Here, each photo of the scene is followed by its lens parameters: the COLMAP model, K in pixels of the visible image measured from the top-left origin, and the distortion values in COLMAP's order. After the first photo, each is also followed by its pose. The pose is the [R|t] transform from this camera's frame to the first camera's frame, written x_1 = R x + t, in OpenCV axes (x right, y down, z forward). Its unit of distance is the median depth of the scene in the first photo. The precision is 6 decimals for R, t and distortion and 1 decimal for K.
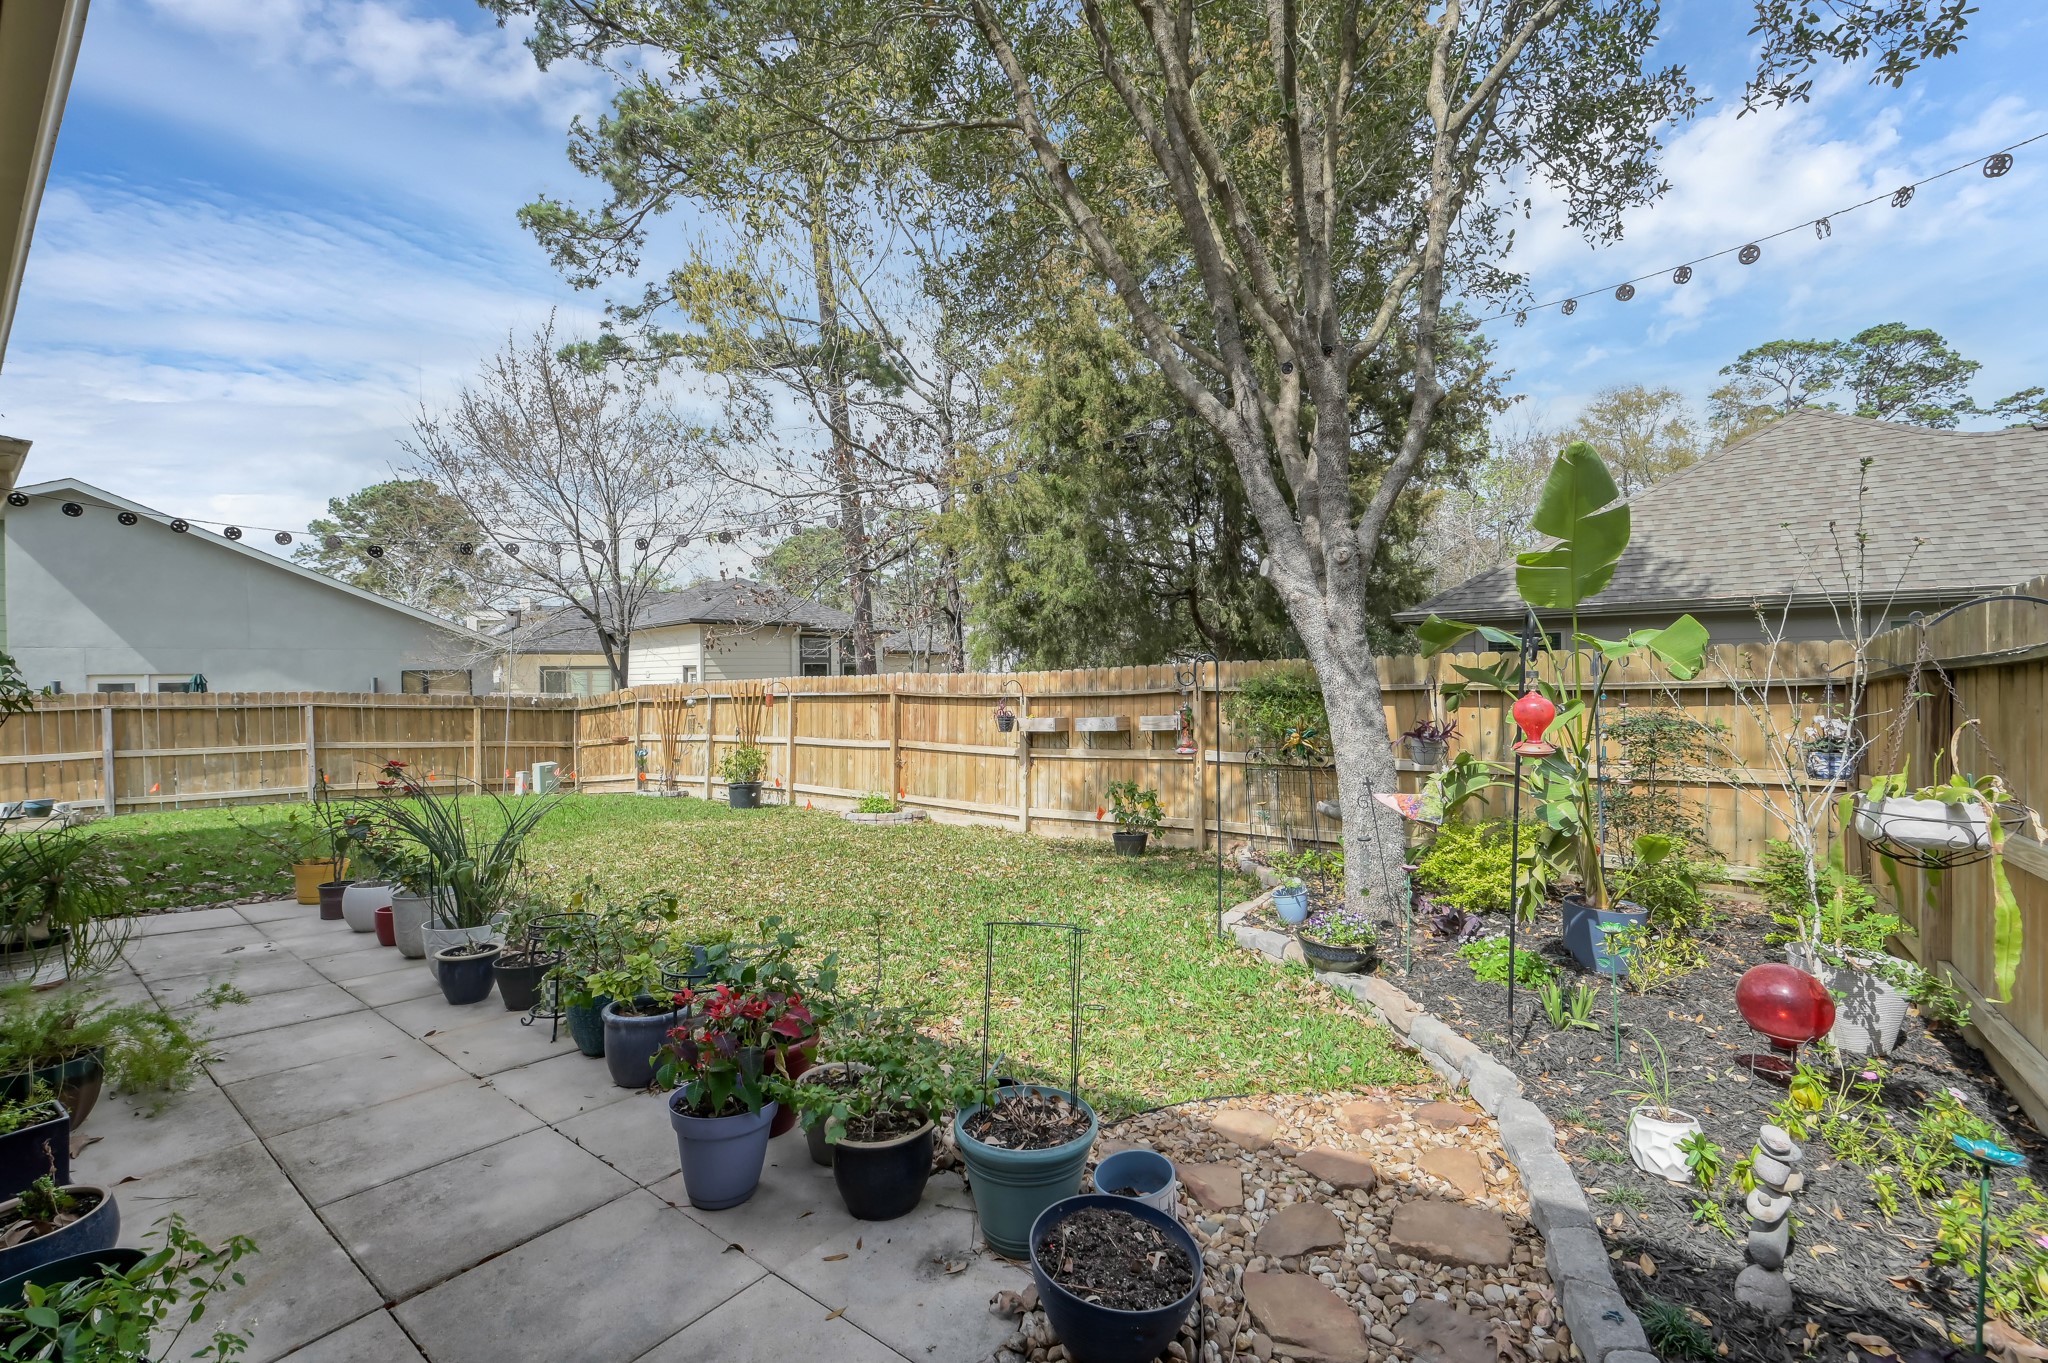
lens RADIAL K [[874.0, 0, 1031.1], [0, 874.0, 682.6], [0, 0, 1]] dist [0.000320, -0.000274]
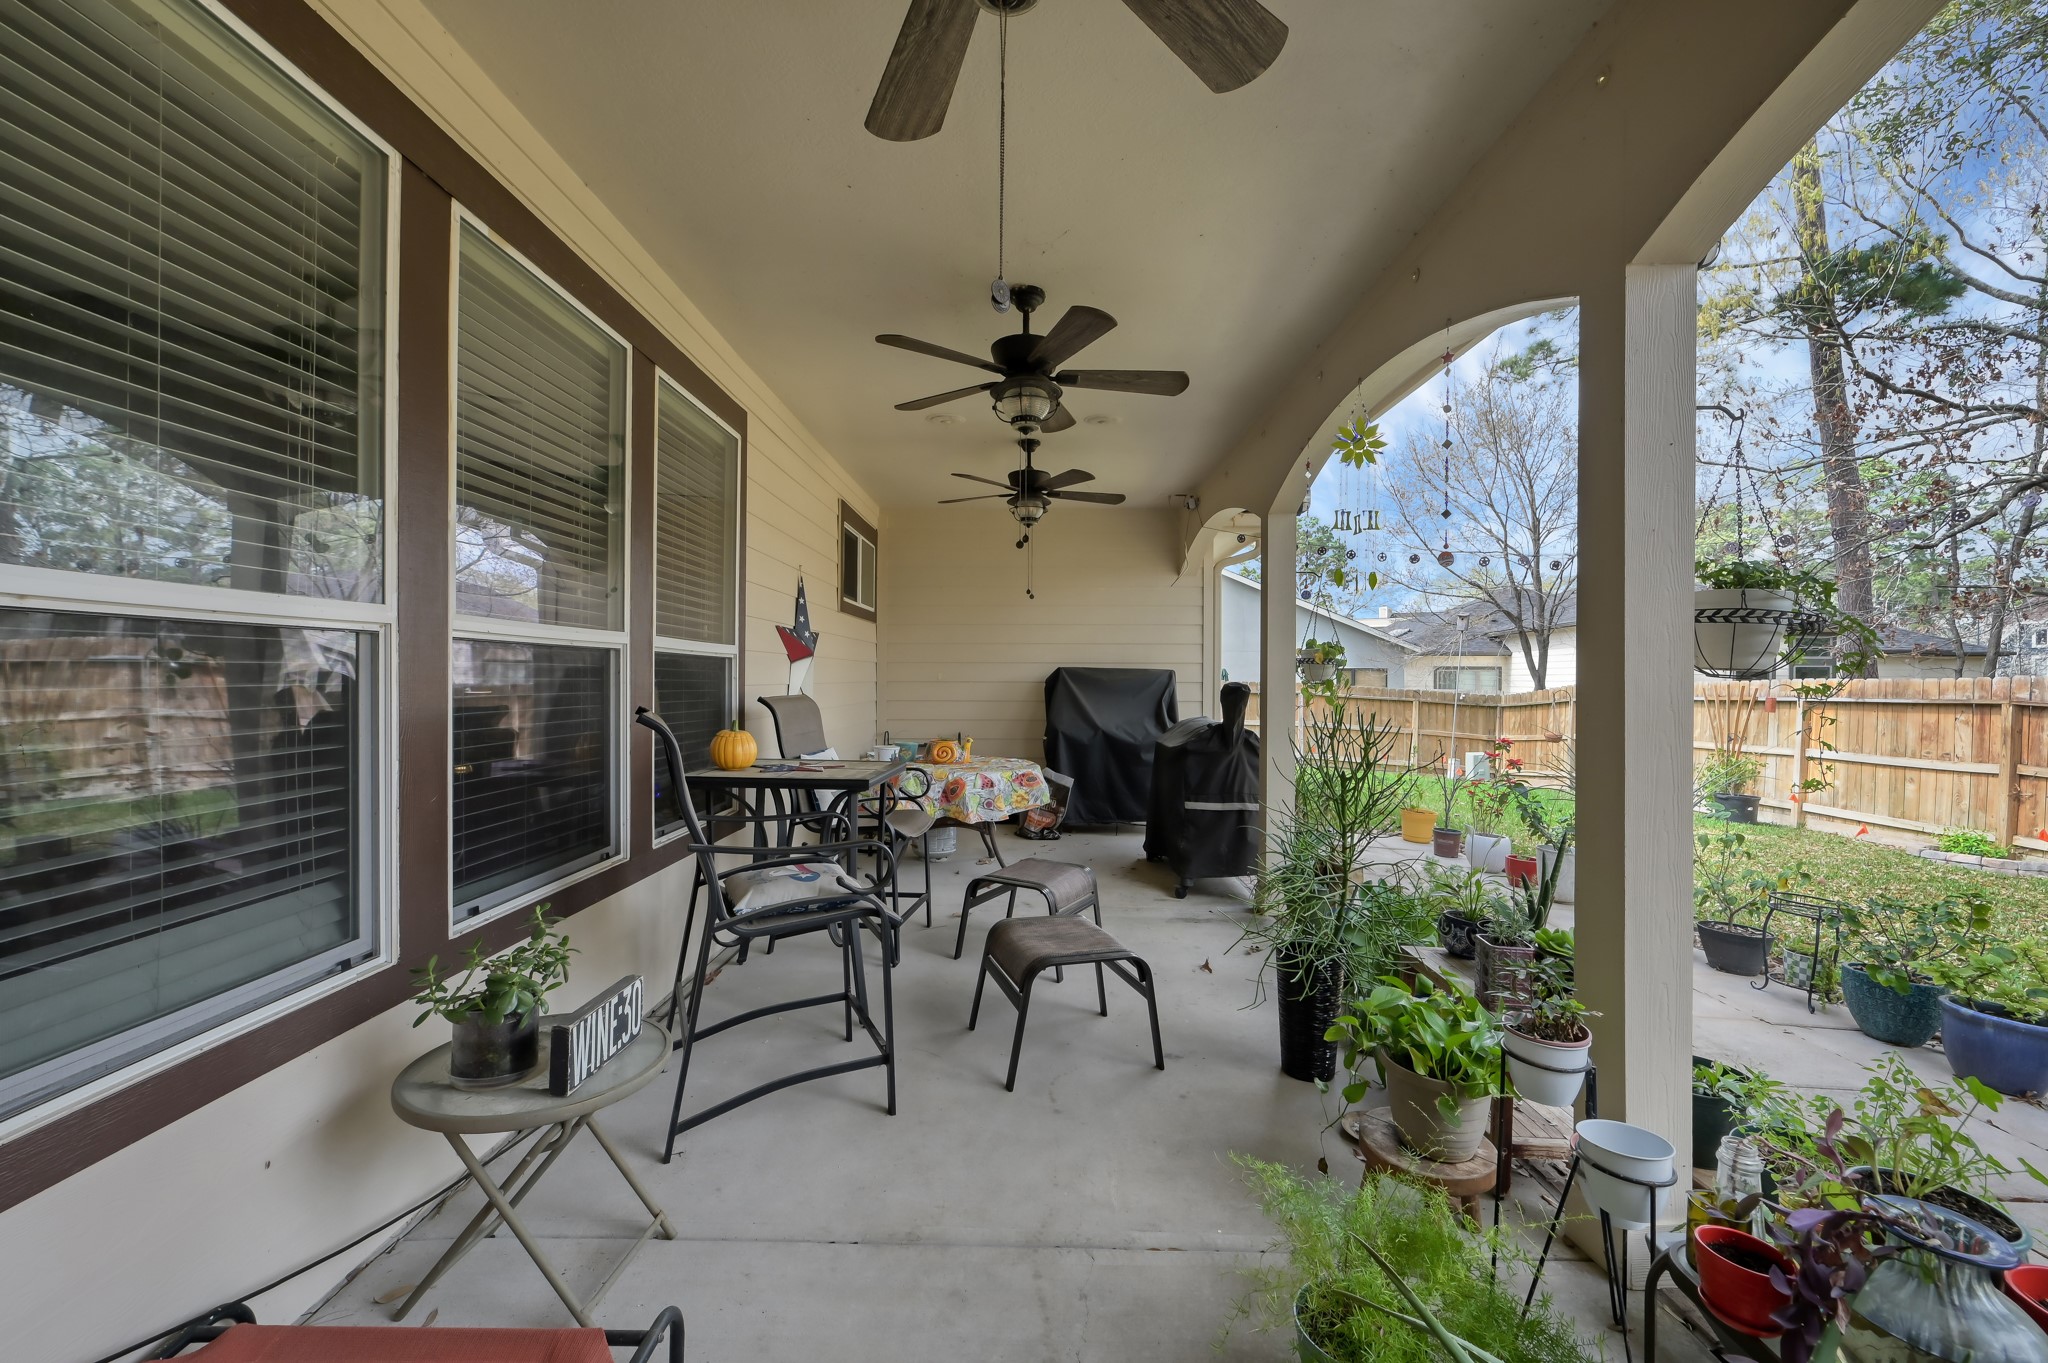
lens RADIAL K [[827.0, 0, 1027.0], [0, 827.0, 673.4], [0, 0, 1]] dist [0.001738, 0.000181]
pose [[0.605373, 0.015093, -0.795799, -0.126490], [-0.024289, 0.999705, 0.000484, 0.008815], [0.795571, 0.019037, 0.605561, -0.146121]]
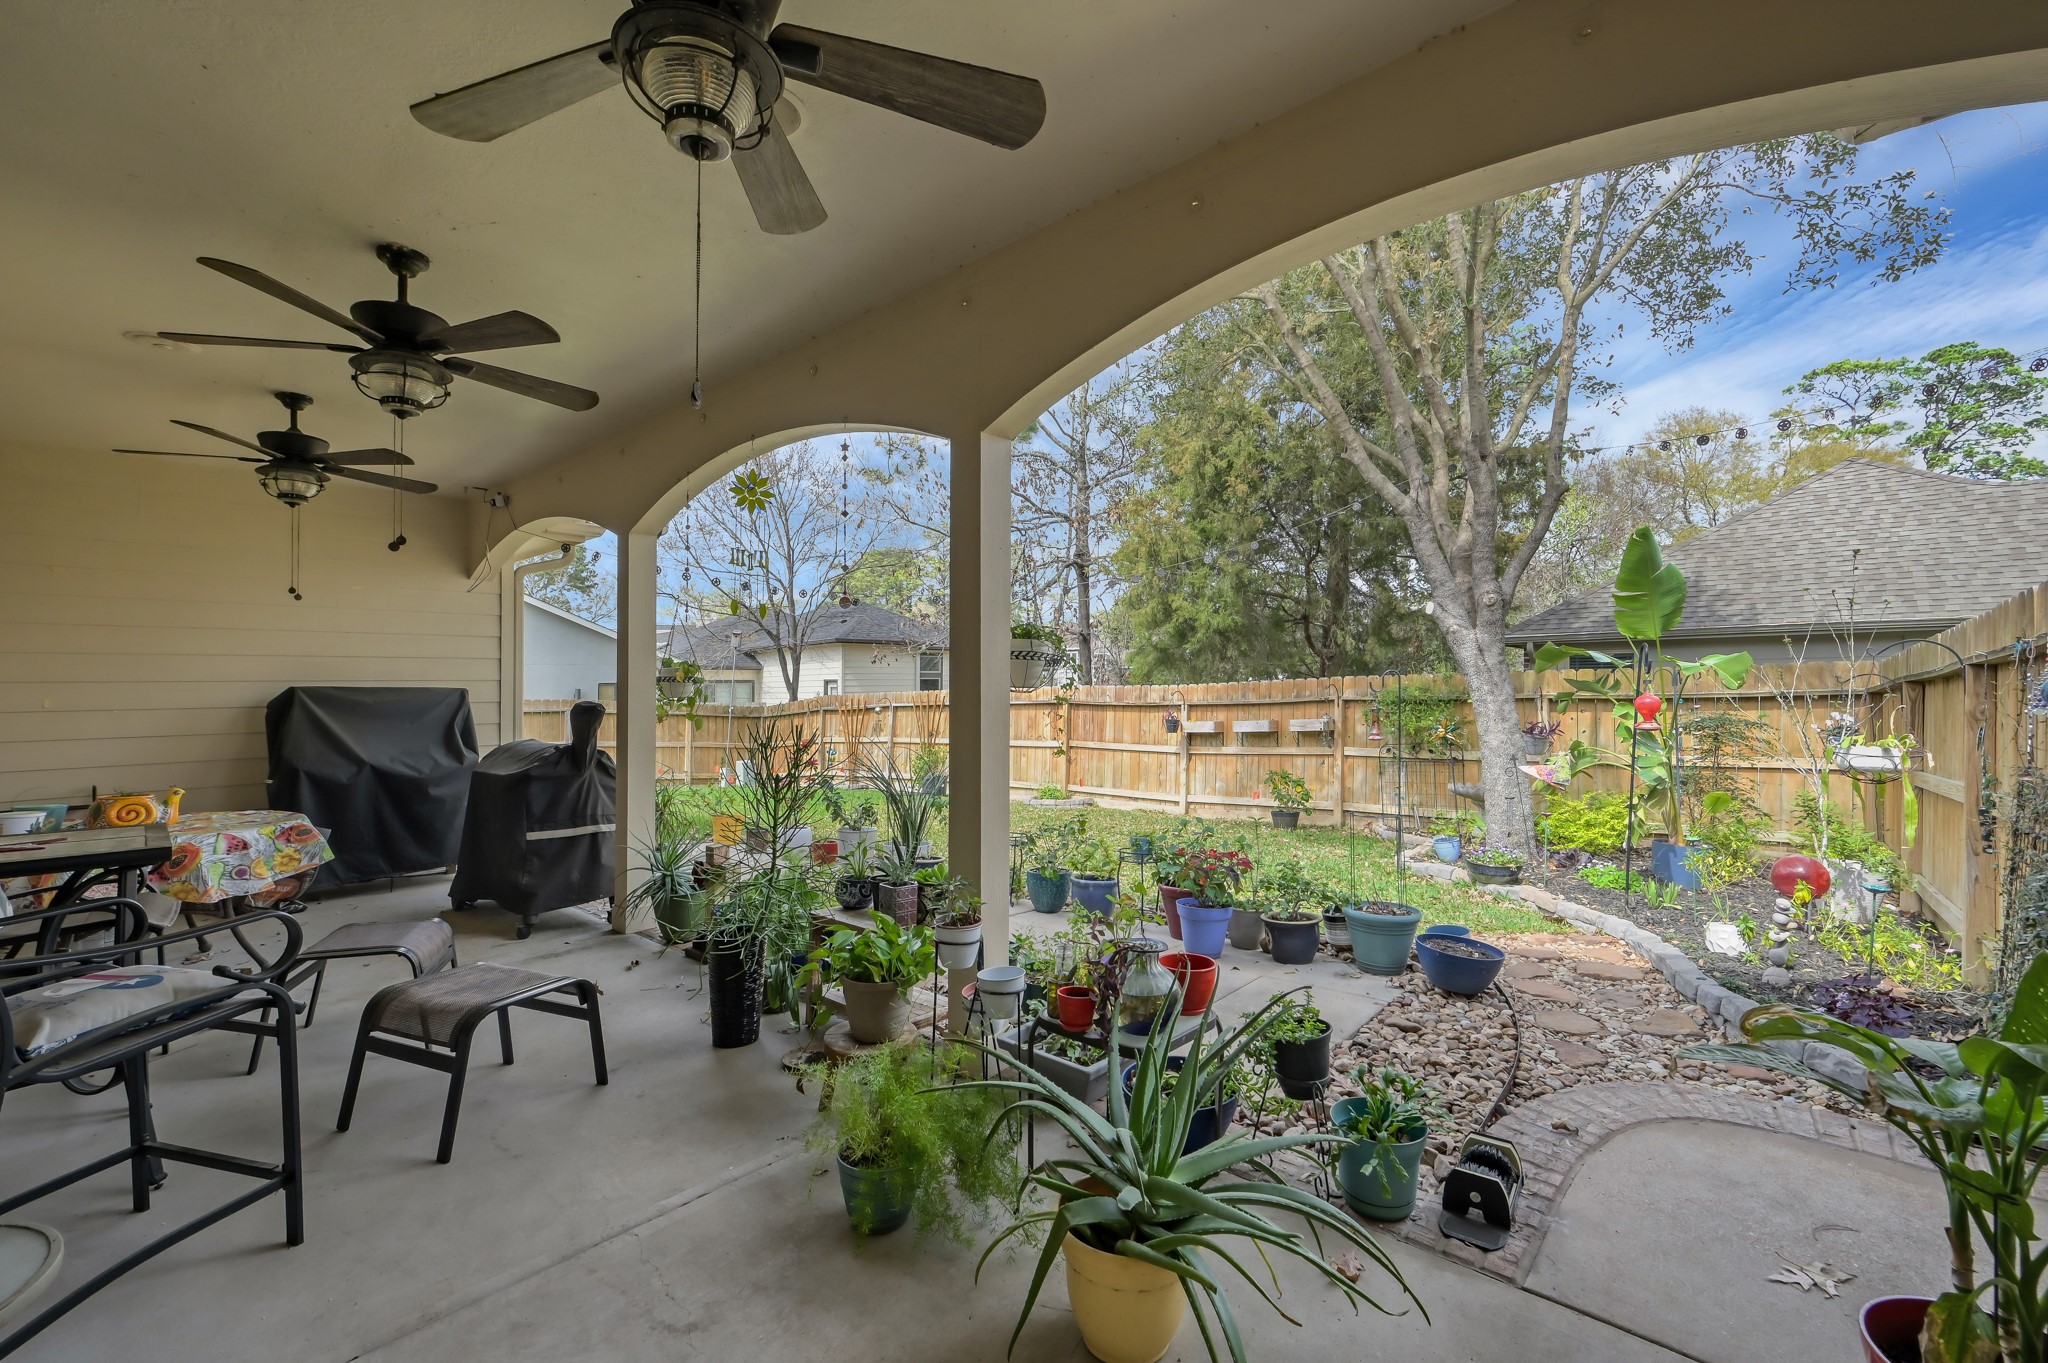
lens RADIAL K [[832.0, 0, 1056.7], [0, 832.0, 701.4], [0, 0, 1]] dist [0.001017, 0.000285]
pose [[0.998848, 0.004843, -0.047736, -0.143780], [-0.004641, 0.999980, 0.004337, 0.008196], [0.047756, -0.004111, 0.998851, -0.195141]]
